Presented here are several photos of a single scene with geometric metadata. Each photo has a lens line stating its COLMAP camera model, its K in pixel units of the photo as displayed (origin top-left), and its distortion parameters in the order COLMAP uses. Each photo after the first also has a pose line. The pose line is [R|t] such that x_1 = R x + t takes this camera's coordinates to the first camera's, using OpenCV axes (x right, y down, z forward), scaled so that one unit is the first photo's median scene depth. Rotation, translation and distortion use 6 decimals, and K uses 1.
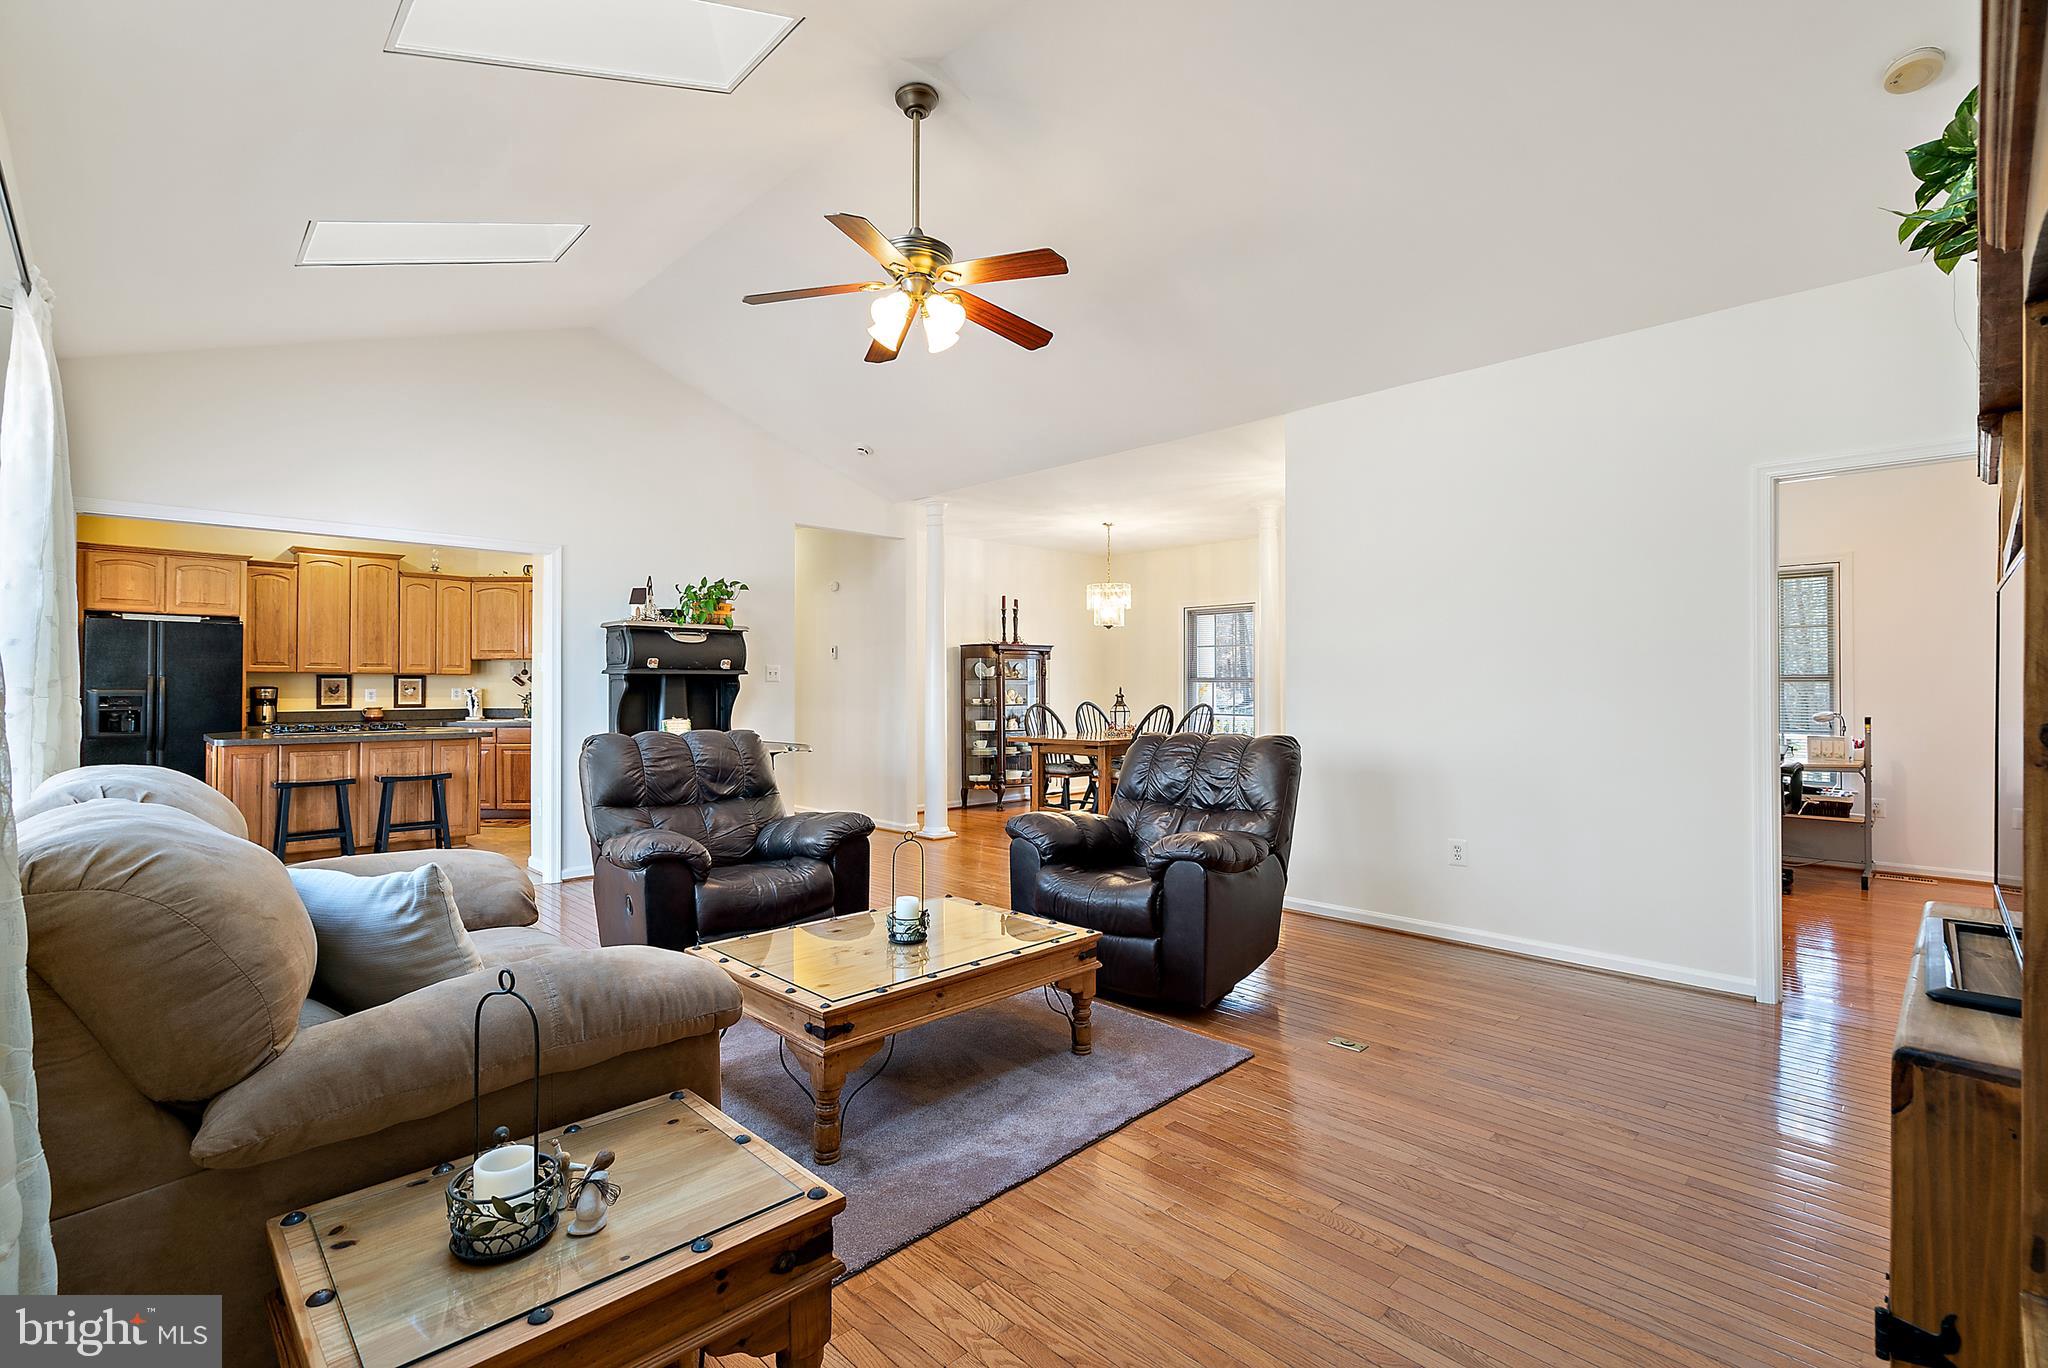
lens RADIAL K [[926.2, 0, 1002.4], [0, 926.2, 682.1], [0, 0, 1]] dist [-0.000024, 0.000327]
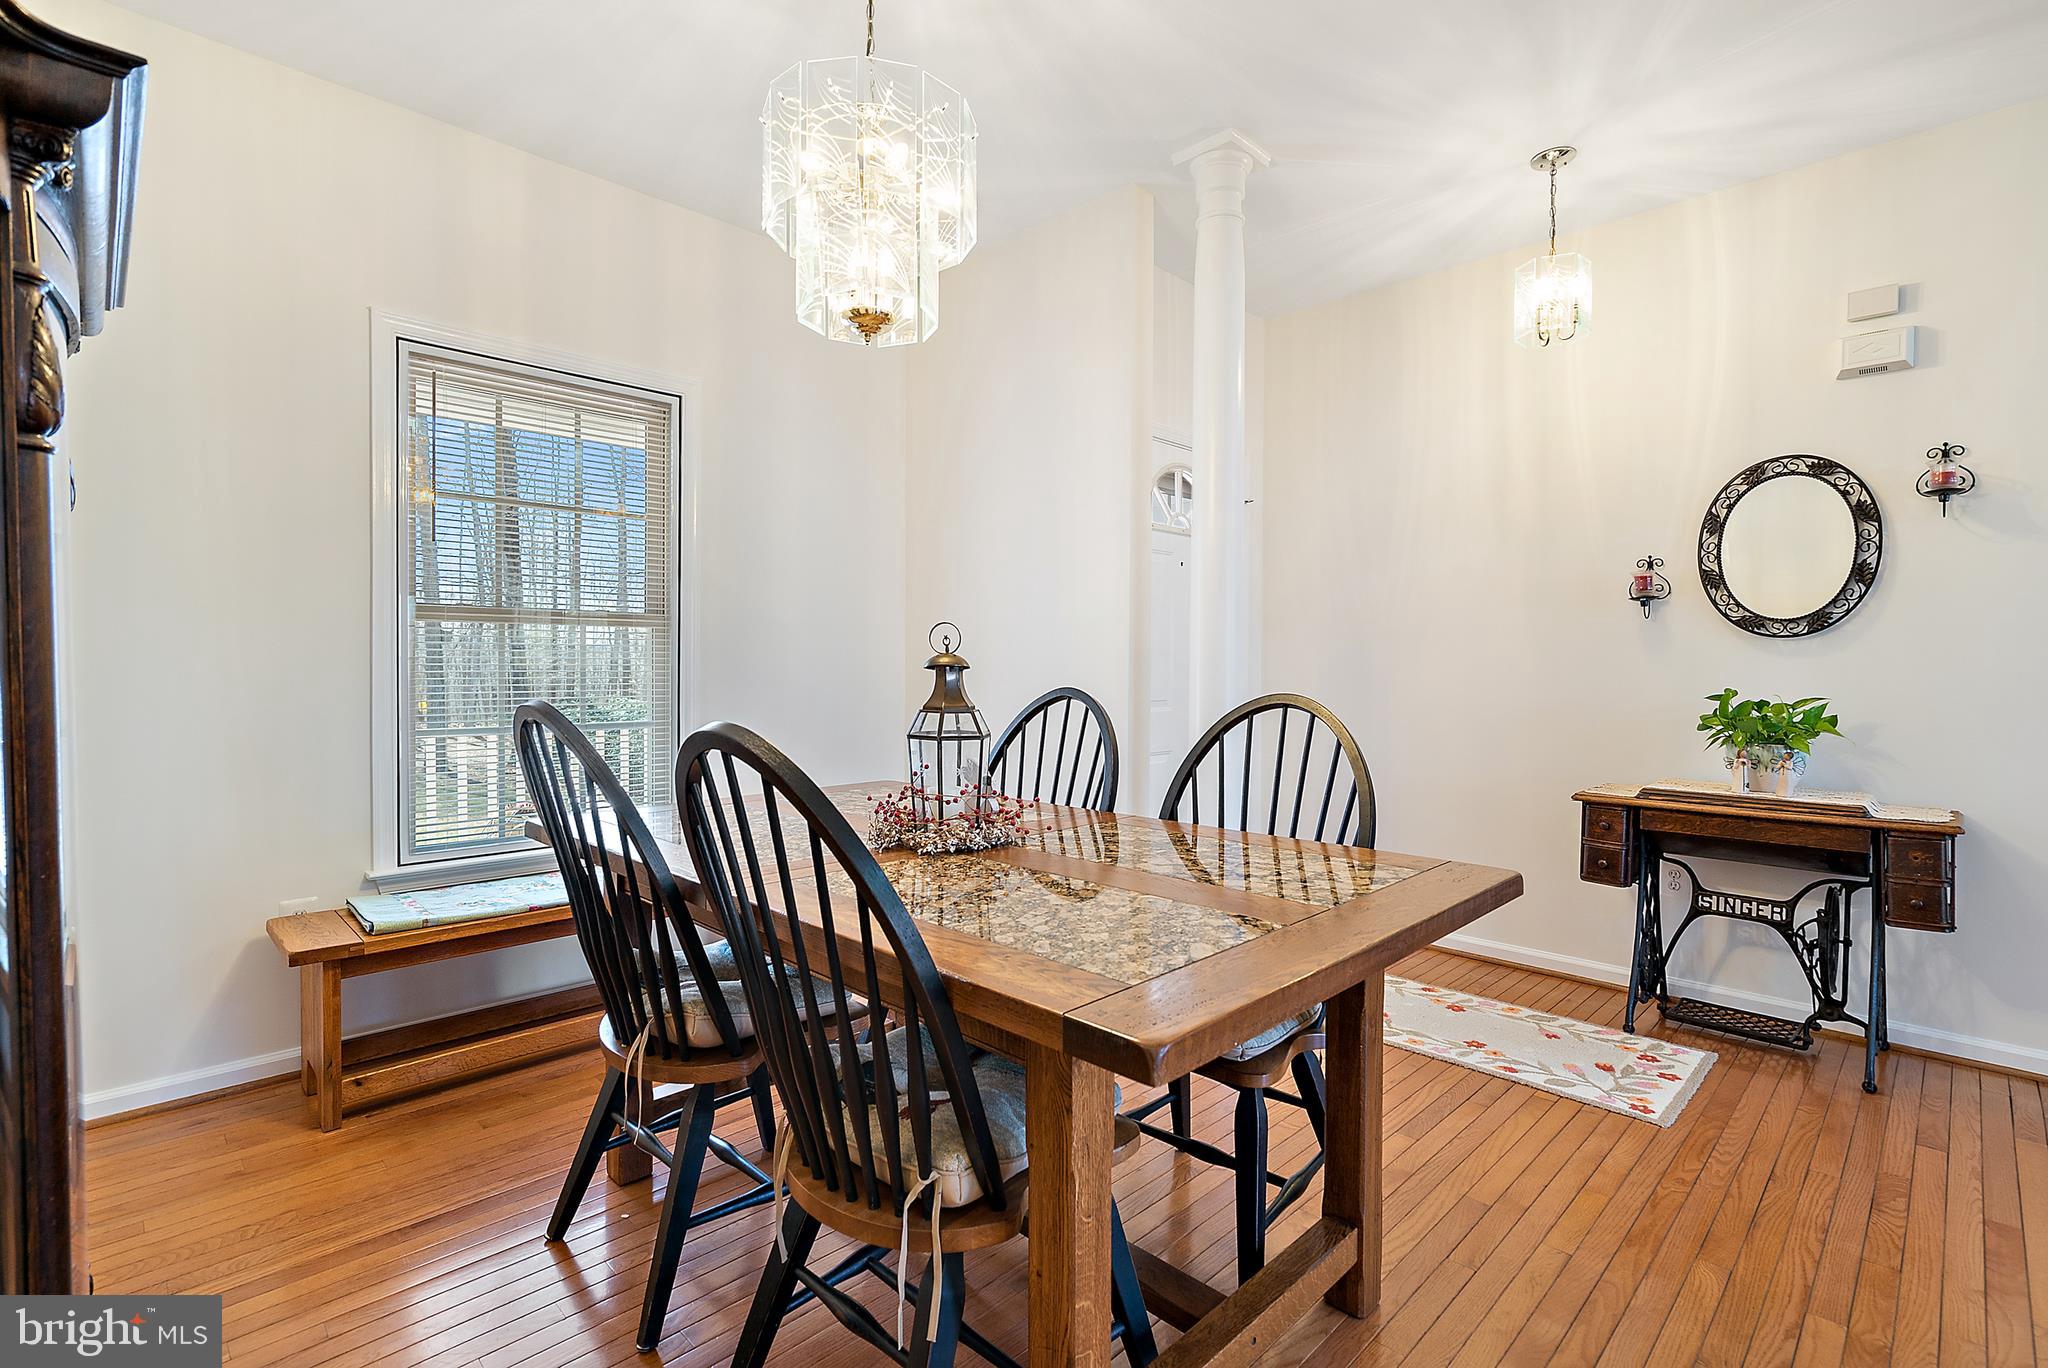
lens RADIAL K [[974.2, 0, 988.4], [0, 974.2, 675.4], [0, 0, 1]] dist [0.000035, -0.000227]
pose [[-0.015061, -0.012512, 0.999808, -0.095733], [-0.011070, 0.999863, 0.012346, 0.013619], [-0.999825, -0.010882, -0.015198, 0.930679]]
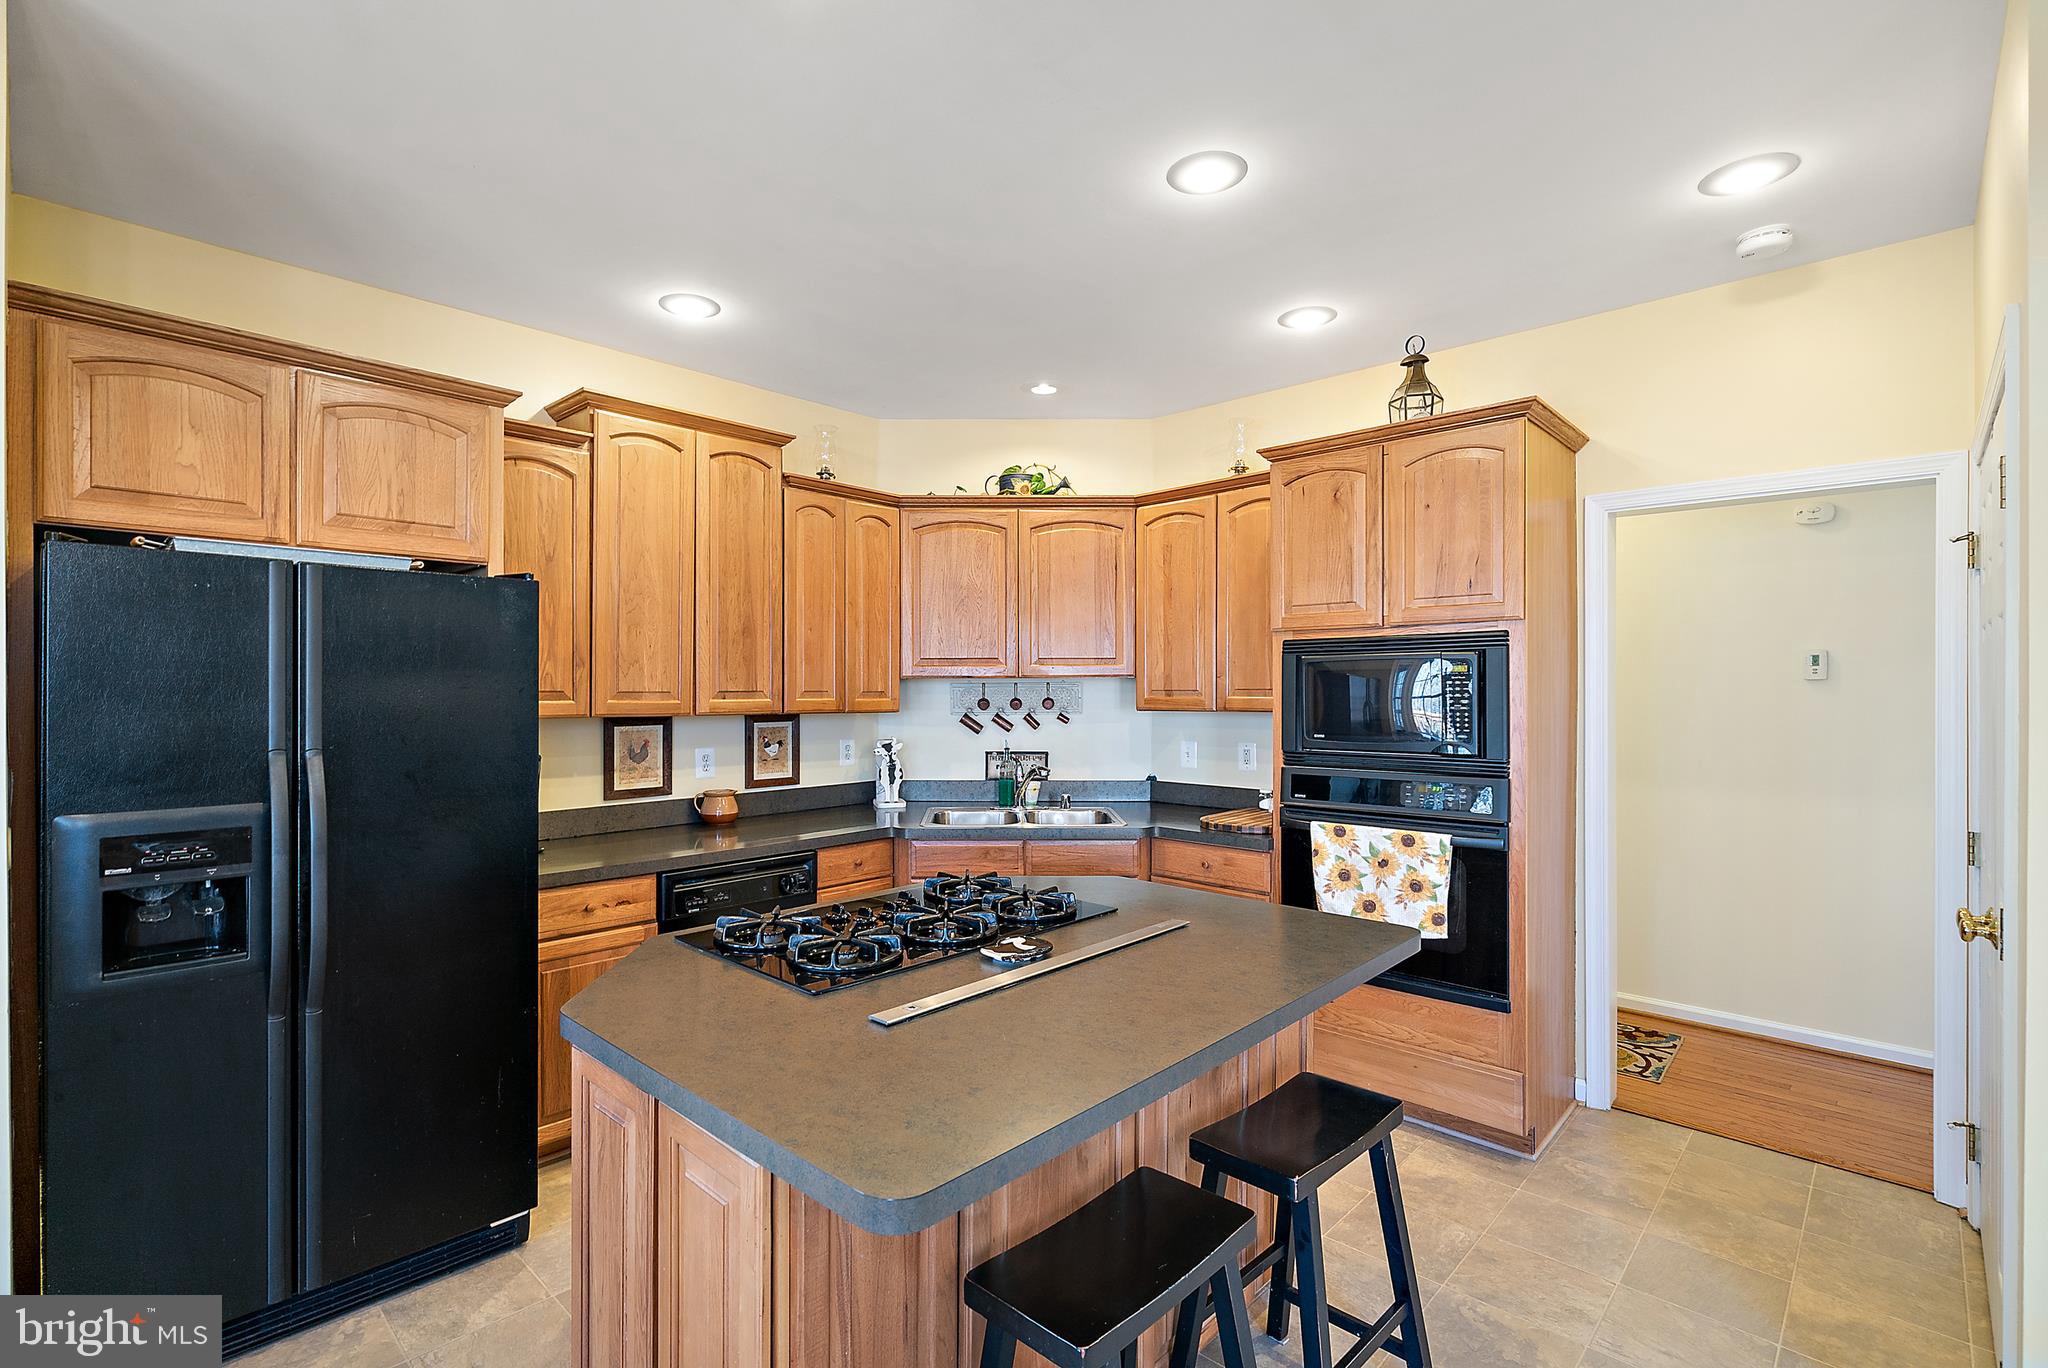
lens RADIAL K [[940.5, 0, 1012.9], [0, 940.5, 688.9], [0, 0, 1]] dist [-0.005919, 0.000433]
pose [[0.998841, 0.000161, 0.048138, -0.549529], [-0.000393, 0.999988, 0.004820, -0.021879], [-0.048137, -0.004833, 0.998829, 0.544764]]
